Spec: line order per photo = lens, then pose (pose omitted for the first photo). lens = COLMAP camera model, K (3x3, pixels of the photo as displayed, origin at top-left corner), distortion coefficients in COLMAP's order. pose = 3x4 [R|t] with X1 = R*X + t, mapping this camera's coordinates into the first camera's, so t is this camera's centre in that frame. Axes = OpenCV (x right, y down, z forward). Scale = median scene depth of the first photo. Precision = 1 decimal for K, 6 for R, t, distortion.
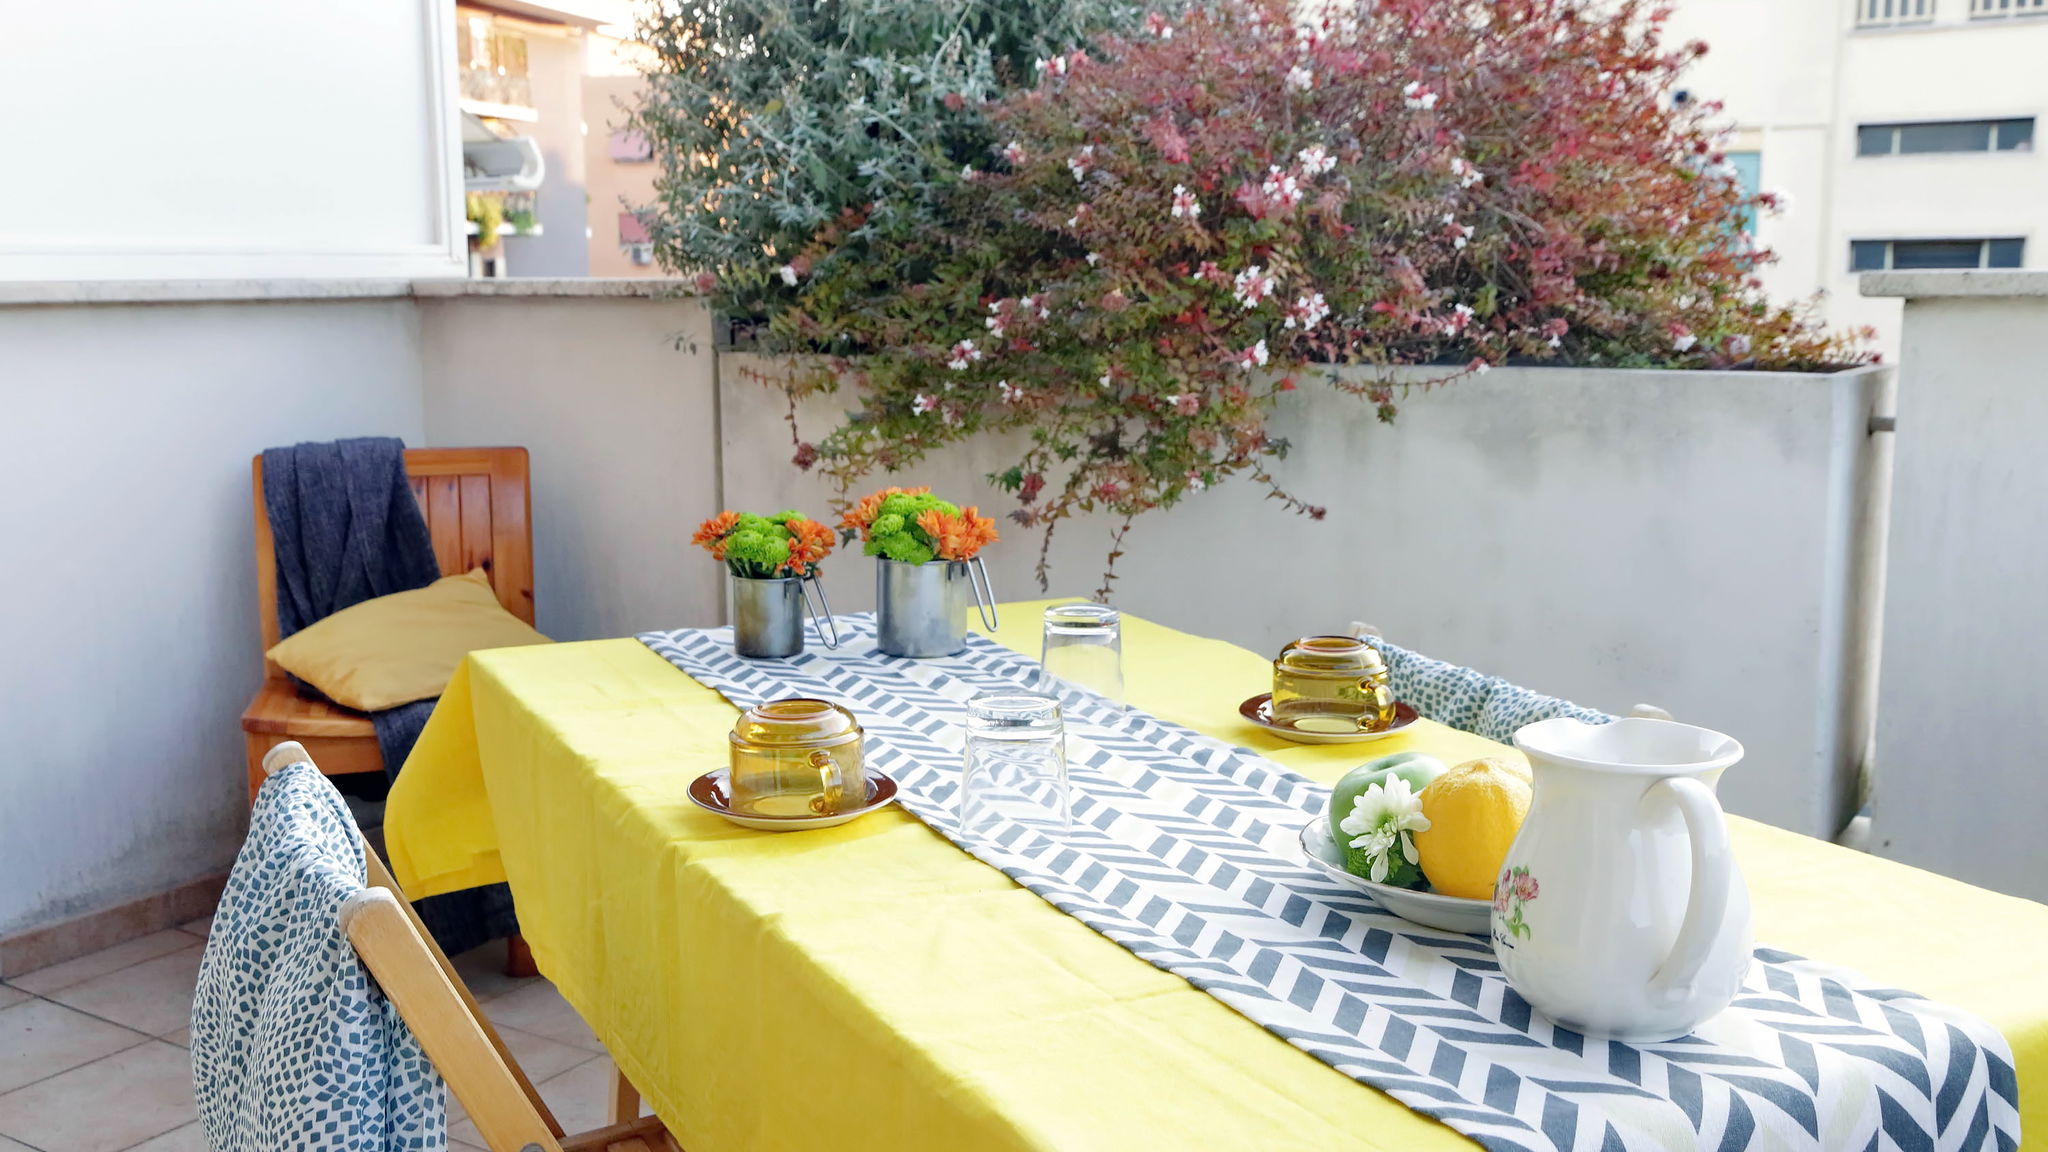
lens RADIAL K [[1953.2, 0, 1024.0], [0, 1953.2, 576.0], [0, 0, 1]] dist [-0.002147, -0.000497]
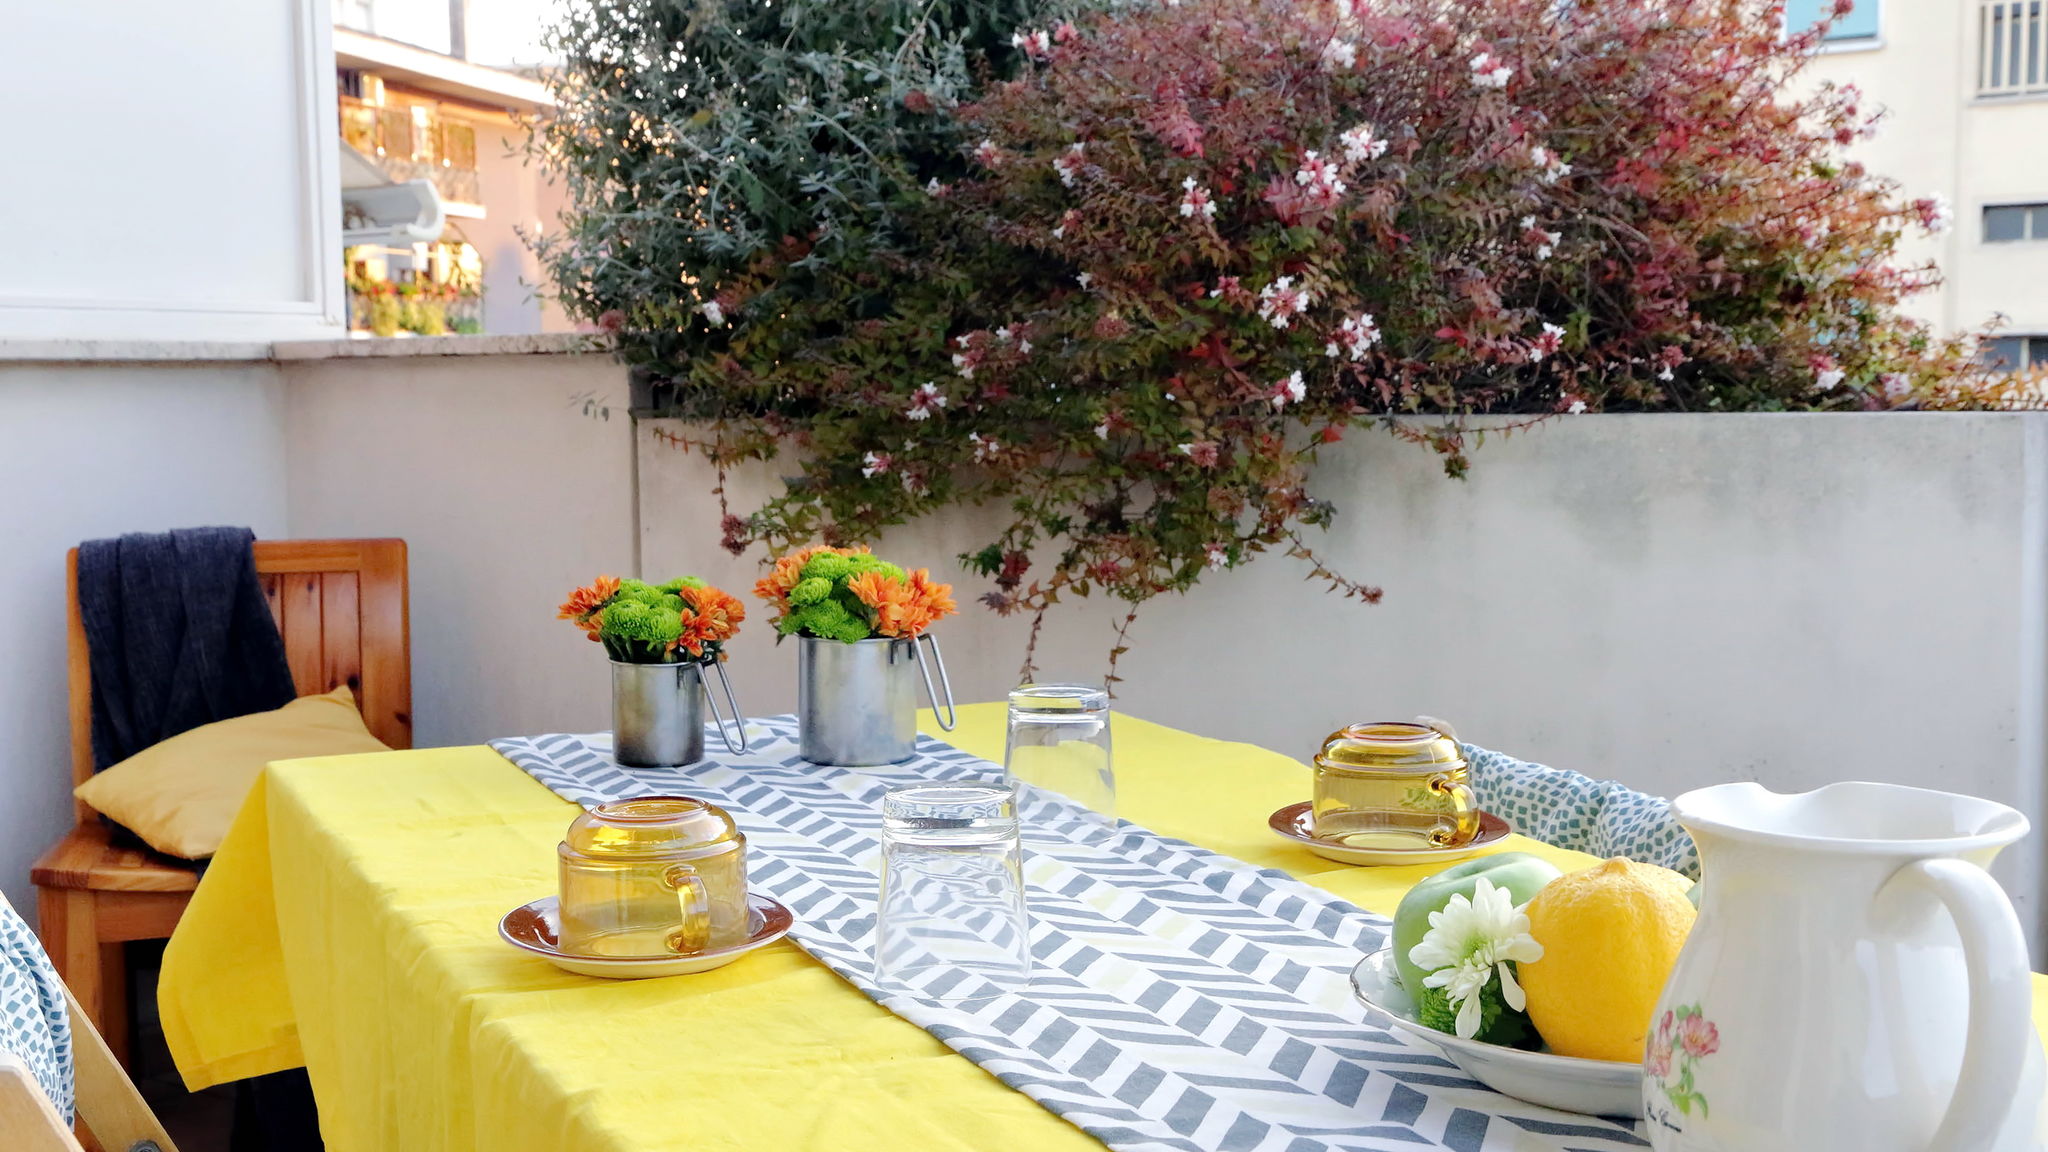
lens RADIAL K [[2204.6, 0, 1024.0], [0, 2204.6, 576.0], [0, 0, 1]] dist [0.015525, -0.002106]
pose [[0.999953, -0.005955, -0.007611, 0.016755], [0.005390, 0.997372, -0.072250, 0.024955], [0.008021, 0.072205, 0.997358, 0.108278]]
